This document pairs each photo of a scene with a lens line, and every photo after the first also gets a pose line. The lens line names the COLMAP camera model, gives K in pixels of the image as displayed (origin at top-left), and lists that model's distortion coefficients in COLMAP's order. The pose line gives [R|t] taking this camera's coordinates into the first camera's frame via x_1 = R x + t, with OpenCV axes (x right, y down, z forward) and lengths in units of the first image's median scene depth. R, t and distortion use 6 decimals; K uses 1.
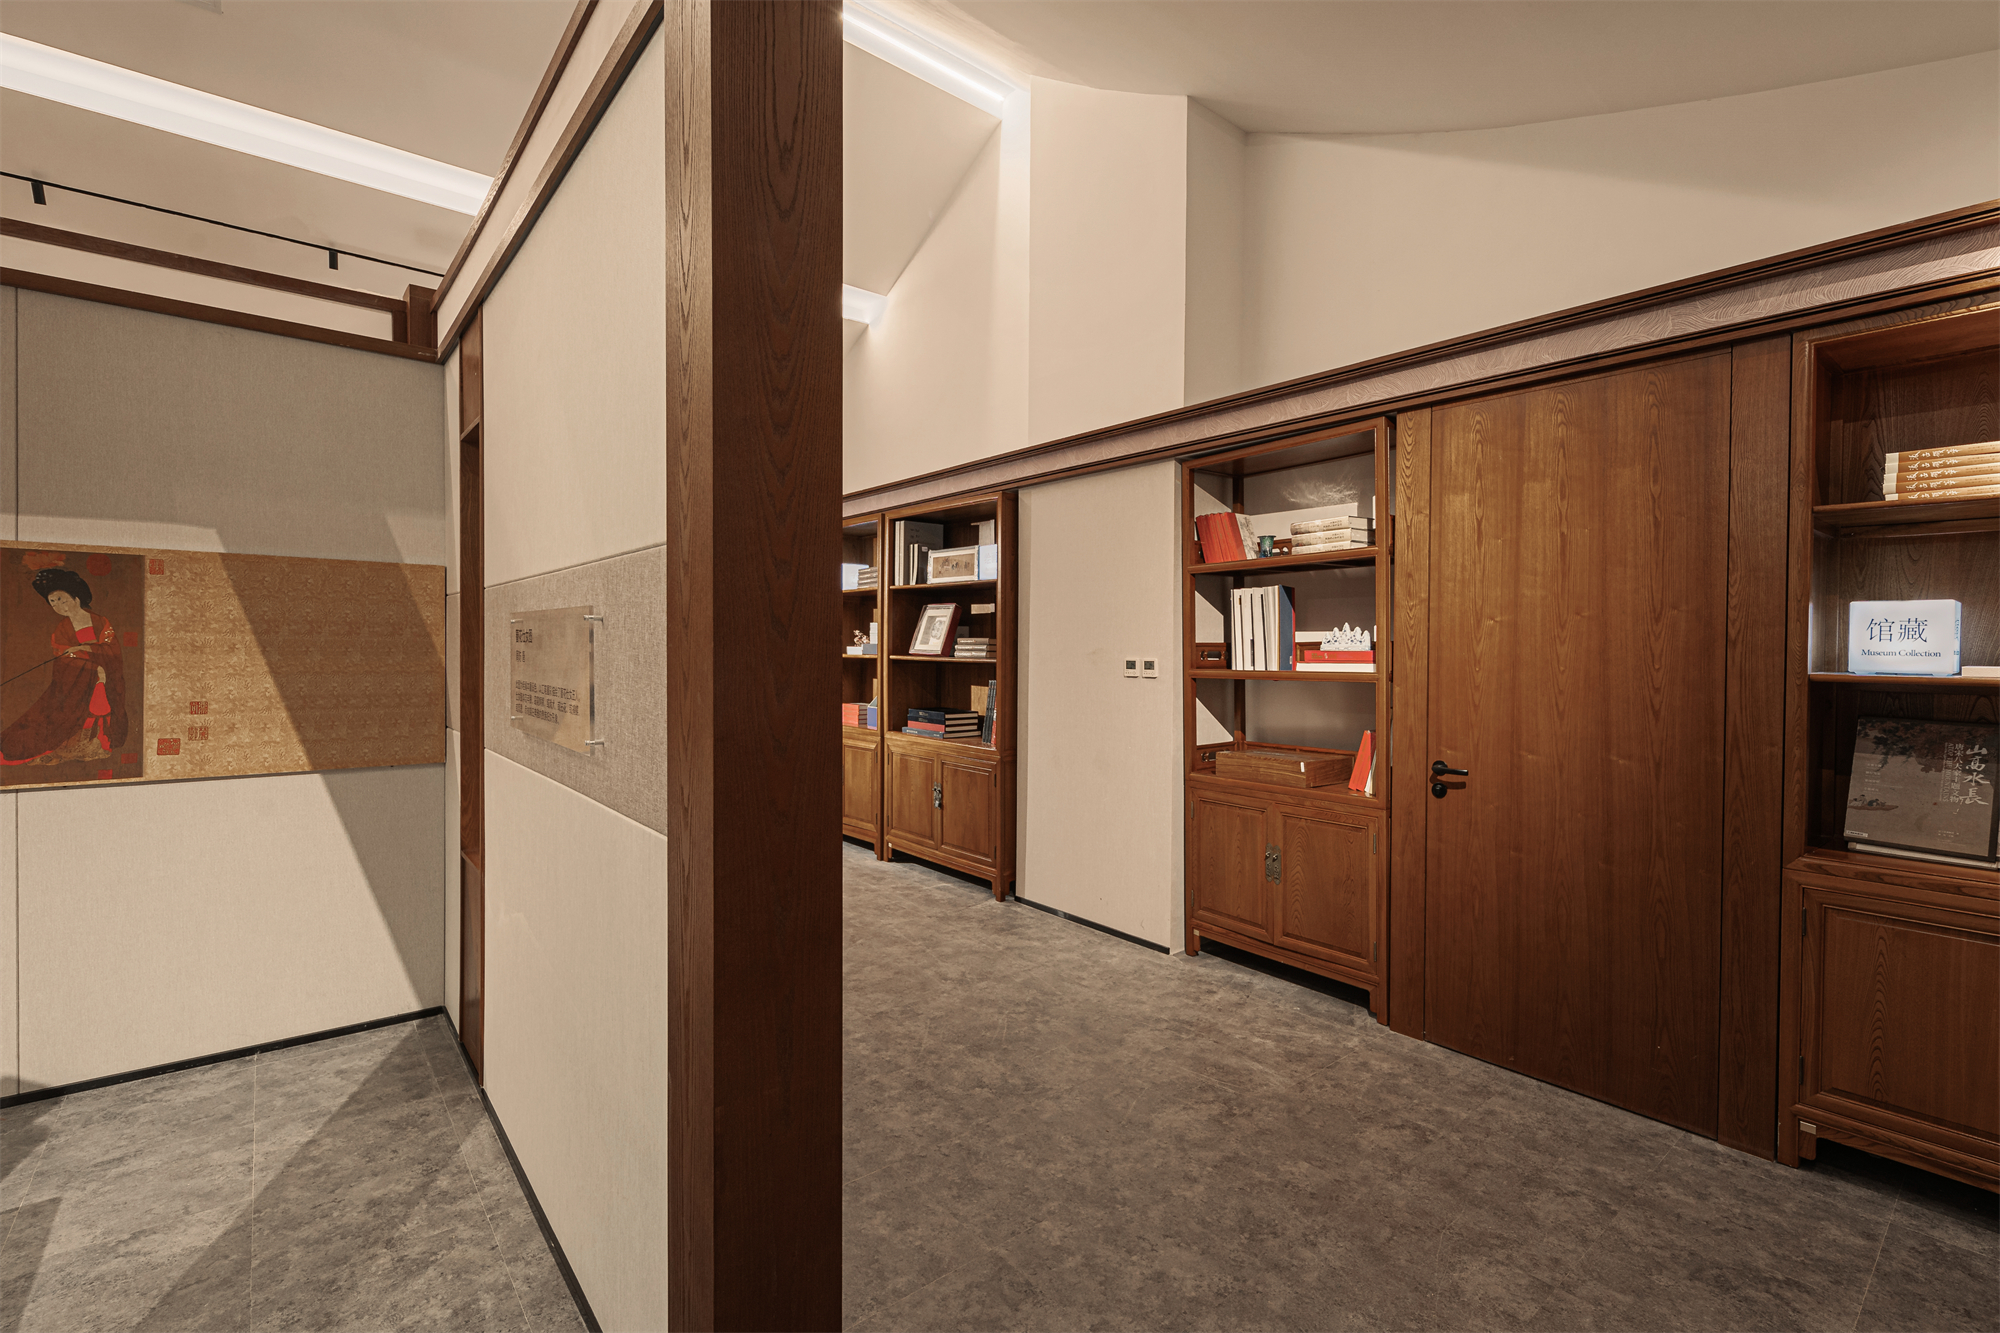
lens RADIAL K [[894.8, 0, 999.0], [0, 894.8, 656.8], [0, 0, 1]] dist [0.002292, -0.000424]
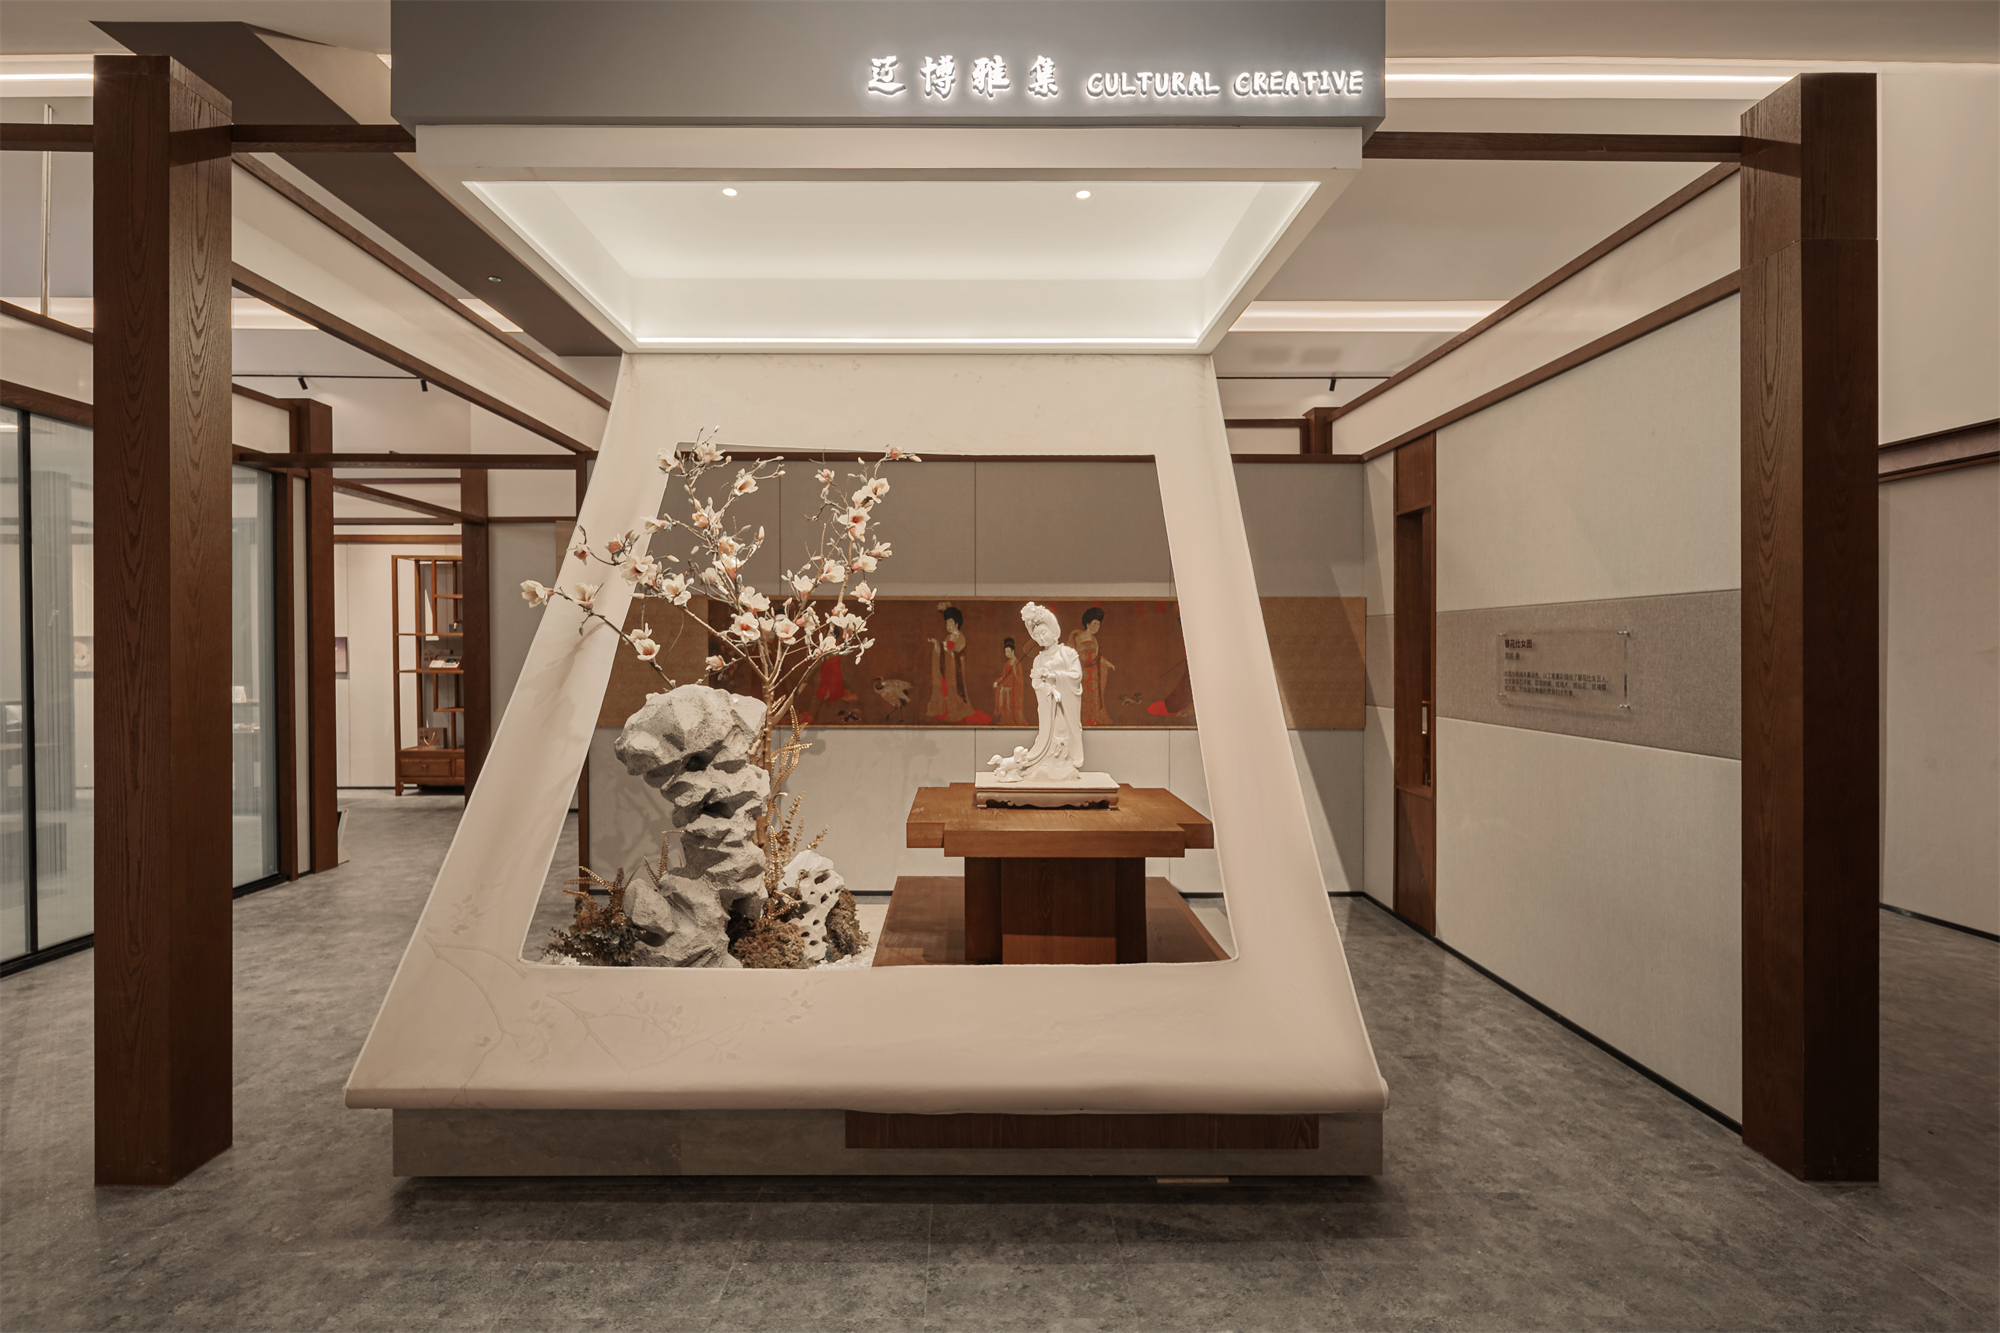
lens RADIAL K [[894.8, 0, 997.8], [0, 894.8, 650.6], [0, 0, 1]] dist [0.002292, -0.000424]
pose [[0.781168, -0.010247, -0.624237, -0.214235], [0.003139, 0.999917, -0.012486, 0.006777], [0.624313, 0.007794, 0.781136, -0.726689]]
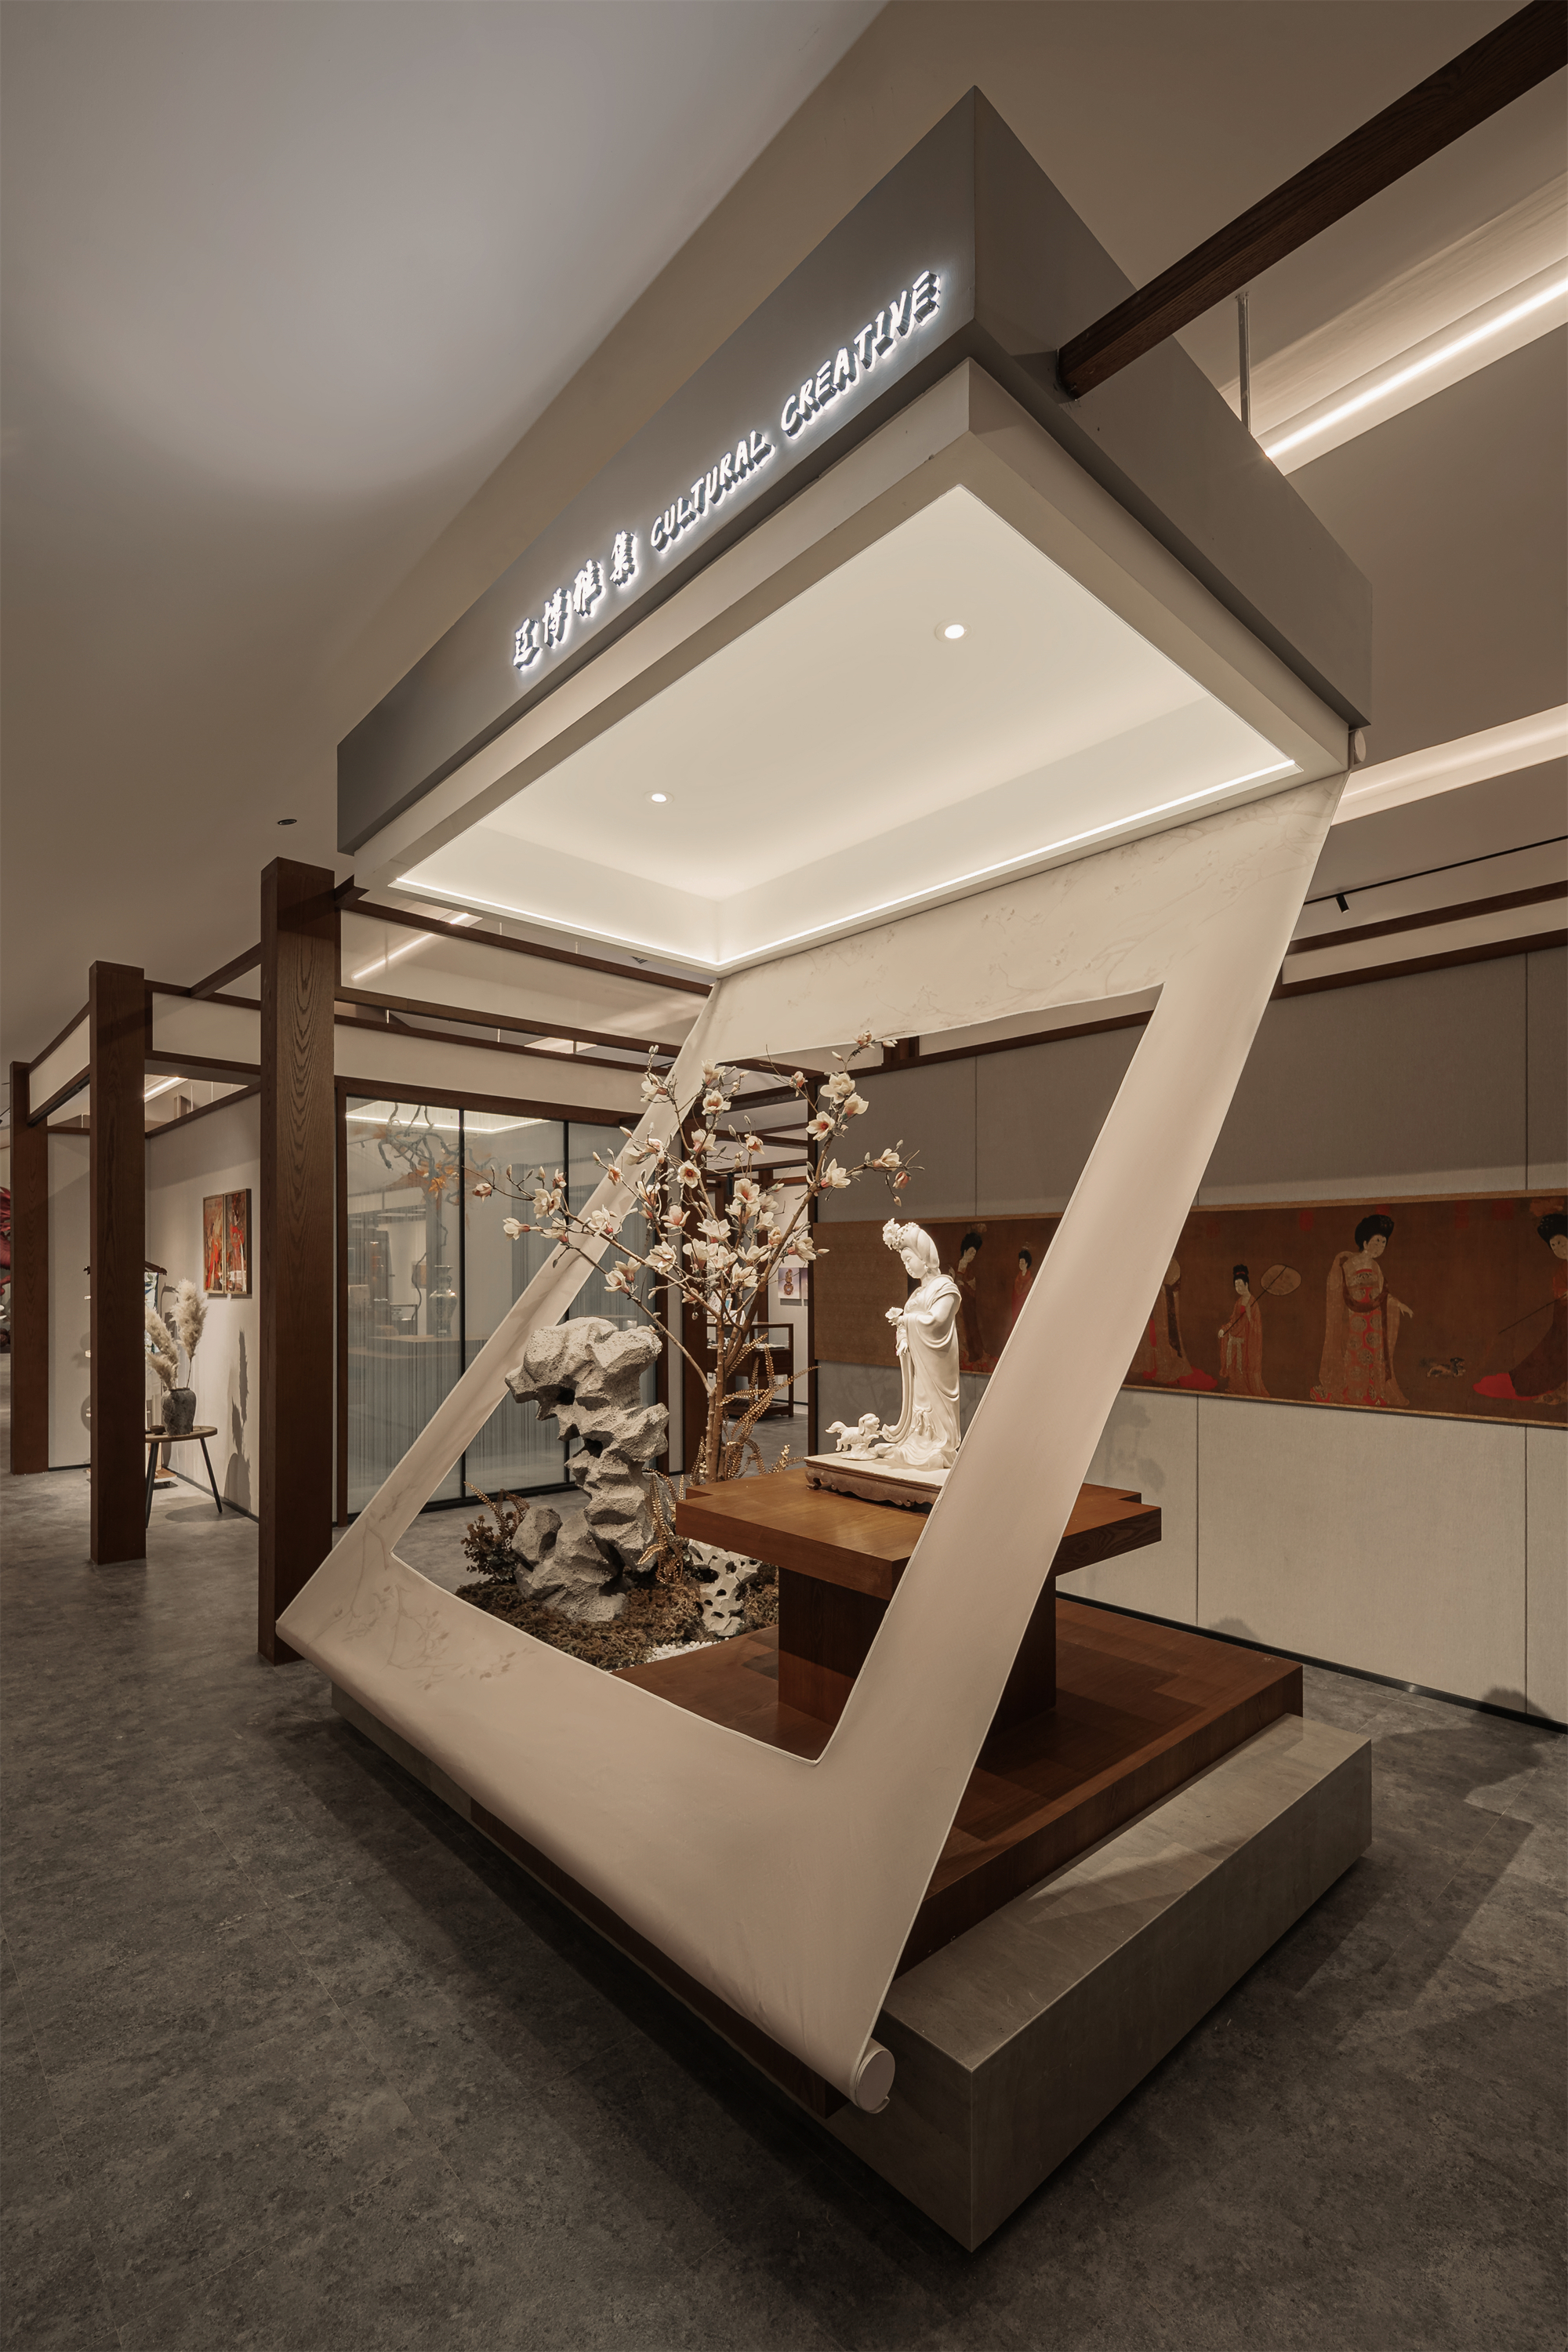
lens RADIAL K [[1052.3, 0, 825.6], [0, 1052.3, 1271.1], [0, 0, 1]] dist [0.002292, -0.000424]
pose [[0.076122, -0.018641, -0.996924, 0.095100], [-0.010087, 0.999760, -0.019464, -0.000143], [0.997048, 0.011537, 0.075915, 0.083554]]
